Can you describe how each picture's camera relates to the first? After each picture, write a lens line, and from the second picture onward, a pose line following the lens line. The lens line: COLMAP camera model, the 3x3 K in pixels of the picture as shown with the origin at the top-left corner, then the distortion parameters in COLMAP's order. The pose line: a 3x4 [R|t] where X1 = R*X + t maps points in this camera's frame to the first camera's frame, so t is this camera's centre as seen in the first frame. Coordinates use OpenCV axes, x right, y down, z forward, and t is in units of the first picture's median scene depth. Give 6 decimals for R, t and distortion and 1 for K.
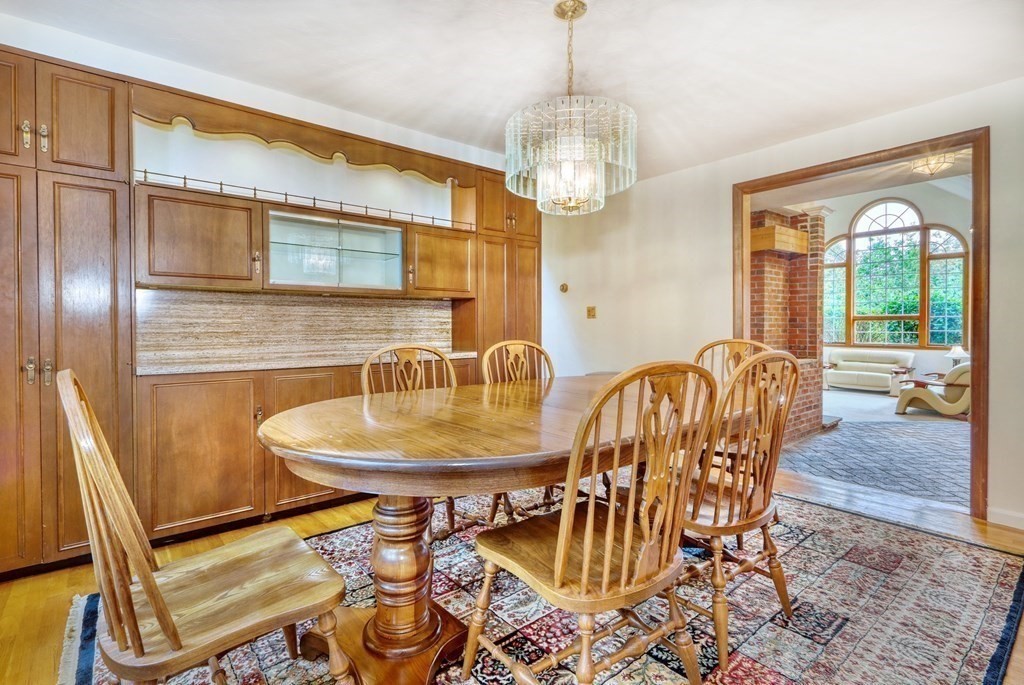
lens RADIAL K [[485.3, 0, 513.2], [0, 485.3, 328.4], [0, 0, 1]] dist [-0.000666, -0.000151]
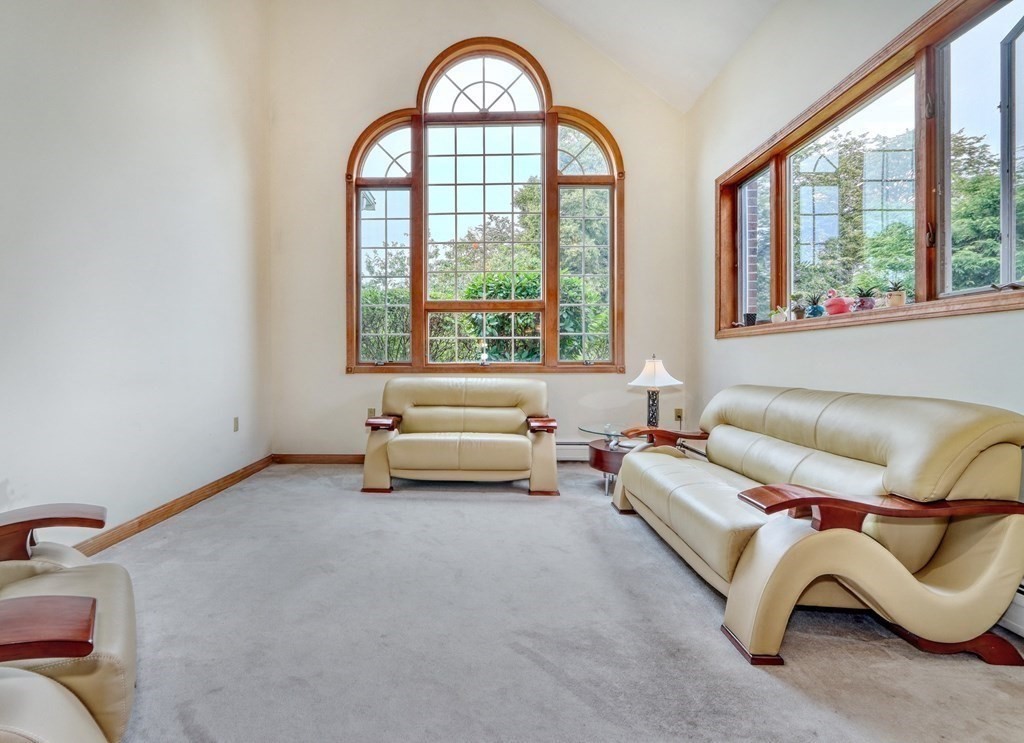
lens RADIAL K [[524.3, 0, 464.0], [0, 524.3, 362.8], [0, 0, 1]] dist [-0.003281, 0.002191]
pose [[0.663310, -0.001537, 0.748343, 0.185025], [0.005567, 0.999980, -0.002881, 0.015750], [-0.748324, 0.006076, 0.663306, 0.330138]]
